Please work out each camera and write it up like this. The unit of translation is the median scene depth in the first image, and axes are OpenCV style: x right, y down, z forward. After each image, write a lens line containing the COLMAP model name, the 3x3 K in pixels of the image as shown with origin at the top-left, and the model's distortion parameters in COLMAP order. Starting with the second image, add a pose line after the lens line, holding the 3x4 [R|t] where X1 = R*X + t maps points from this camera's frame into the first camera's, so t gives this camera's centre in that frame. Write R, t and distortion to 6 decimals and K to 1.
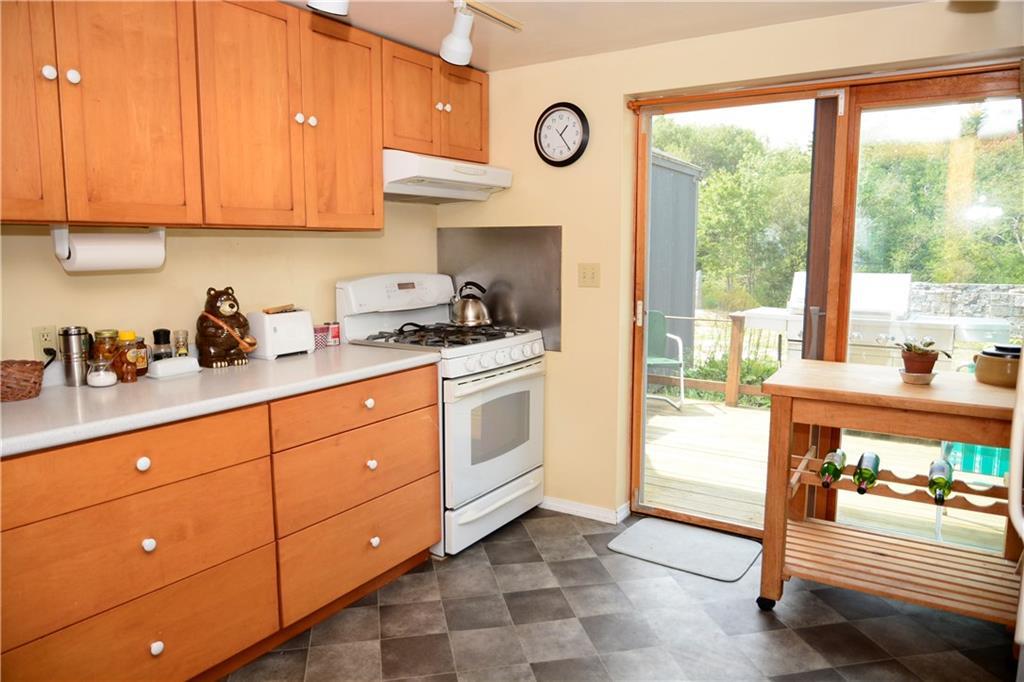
lens RADIAL K [[697.0, 0, 512.0], [0, 697.0, 341.0], [0, 0, 1]] dist [-0.022707, 0.004785]
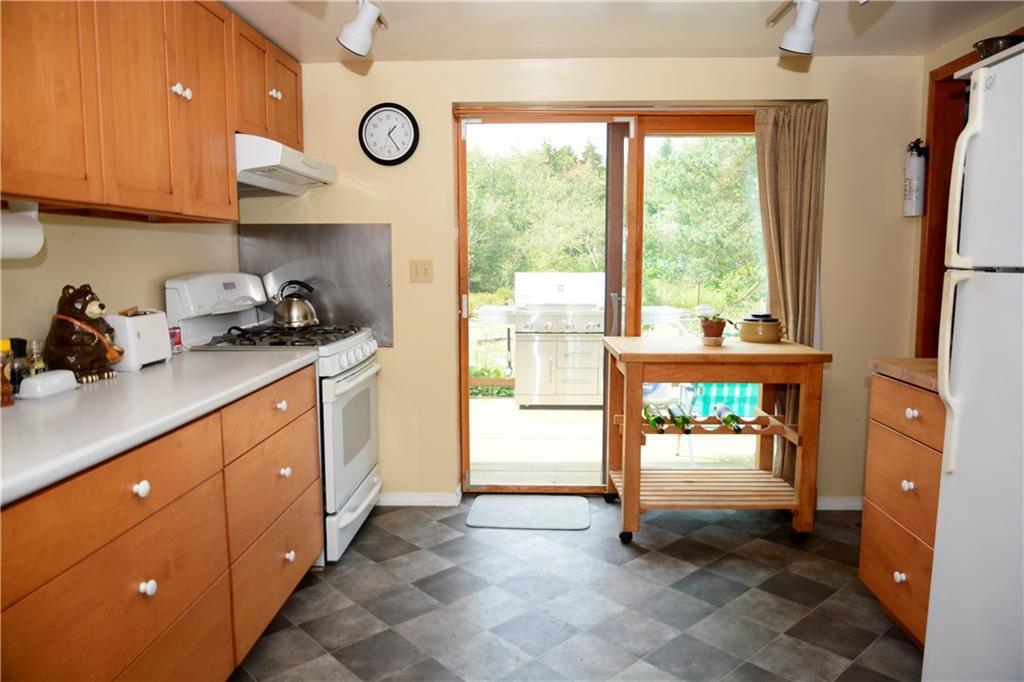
lens RADIAL K [[697.0, 0, 512.0], [0, 697.0, 341.0], [0, 0, 1]] dist [-0.022707, 0.004785]
pose [[0.859556, -0.061673, 0.507307, -0.358206], [0.070915, 0.997482, 0.001110, 0.021154], [-0.506098, 0.035022, 0.861765, 0.042931]]
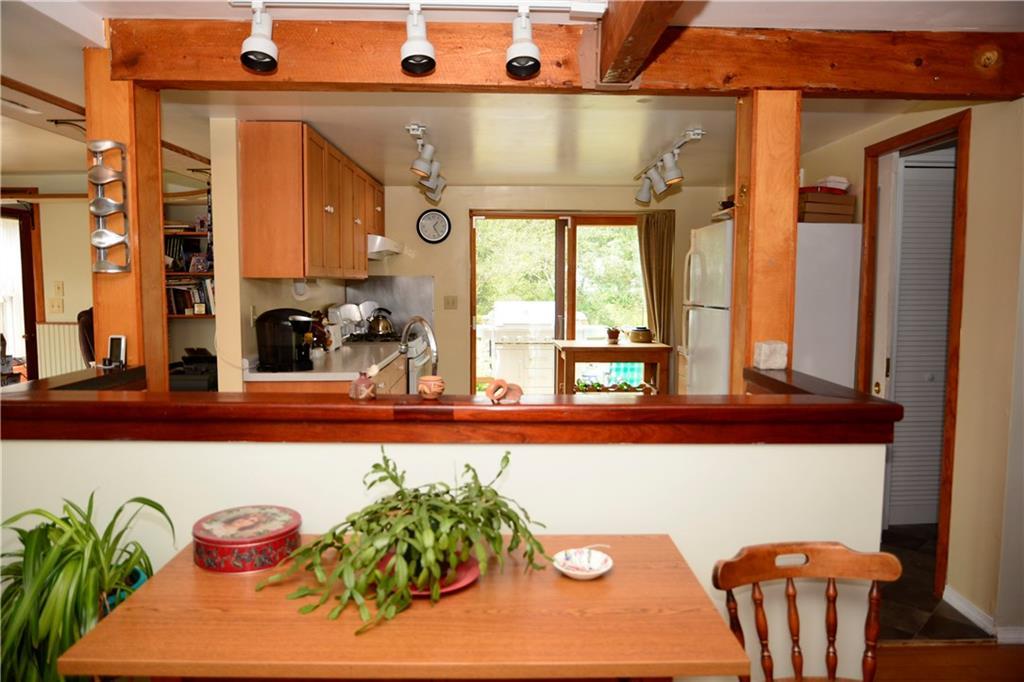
lens RADIAL K [[697.0, 0, 512.0], [0, 697.0, 341.0], [0, 0, 1]] dist [-0.022707, 0.004785]
pose [[0.827855, -0.044249, 0.559195, -0.917934], [0.072898, 0.996917, -0.029036, 0.083962], [-0.556186, 0.064802, 0.828528, -0.706241]]
